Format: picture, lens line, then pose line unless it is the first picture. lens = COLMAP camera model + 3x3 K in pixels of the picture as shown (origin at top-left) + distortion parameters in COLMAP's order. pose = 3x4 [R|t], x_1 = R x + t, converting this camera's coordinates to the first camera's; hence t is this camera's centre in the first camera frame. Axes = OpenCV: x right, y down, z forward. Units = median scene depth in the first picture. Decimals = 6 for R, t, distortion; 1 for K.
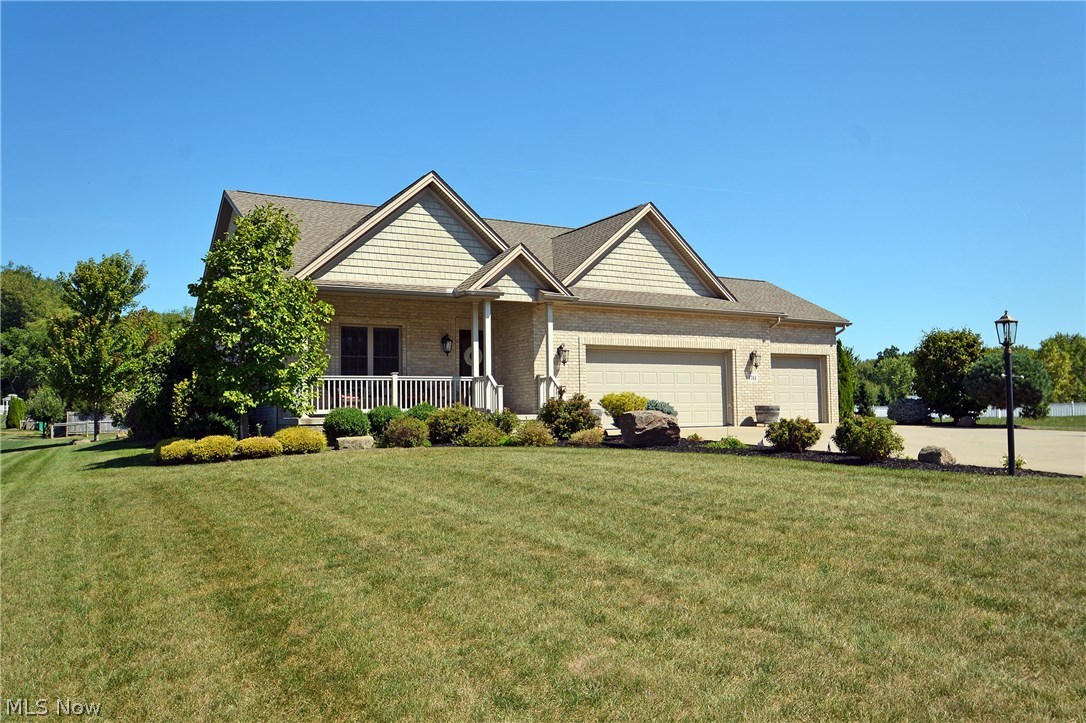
lens RADIAL K [[774.1, 0, 543.3], [0, 774.1, 362.2], [0, 0, 1]] dist [0.006727, -0.000149]
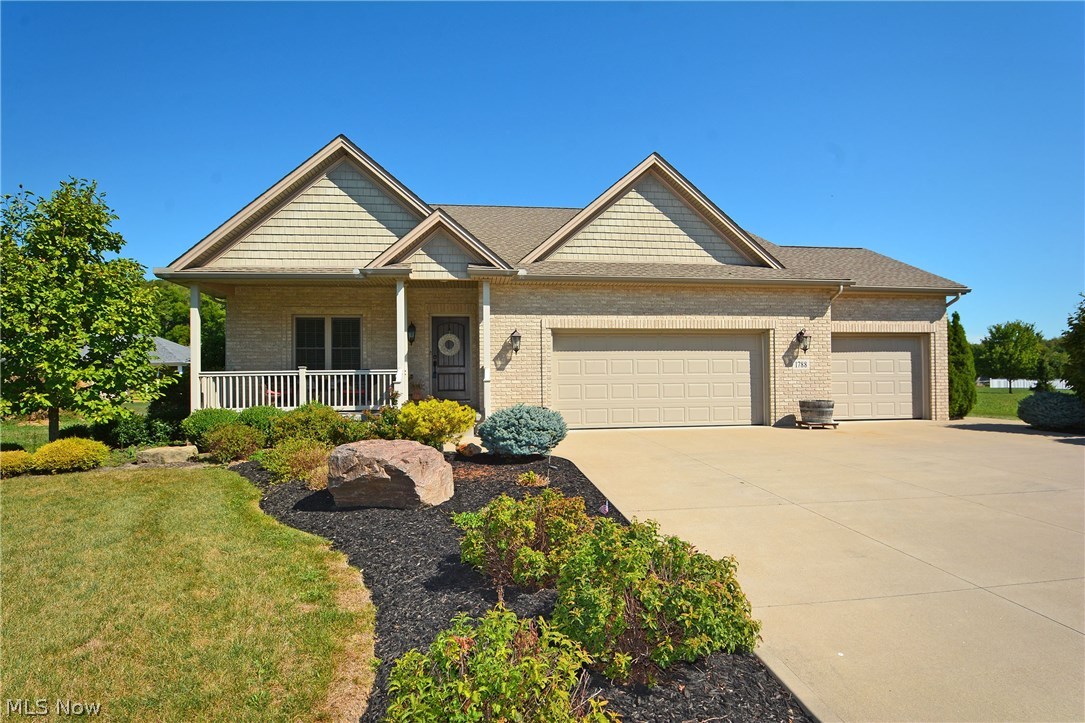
lens RADIAL K [[559.4, 0, 542.4], [0, 559.4, 365.2], [0, 0, 1]] dist [-0.006878, 0.000347]
pose [[0.932427, -0.006260, -0.361304, 0.257040], [0.019966, 0.999215, 0.034215, -0.004253], [0.360807, -0.039116, 0.931820, 0.421099]]
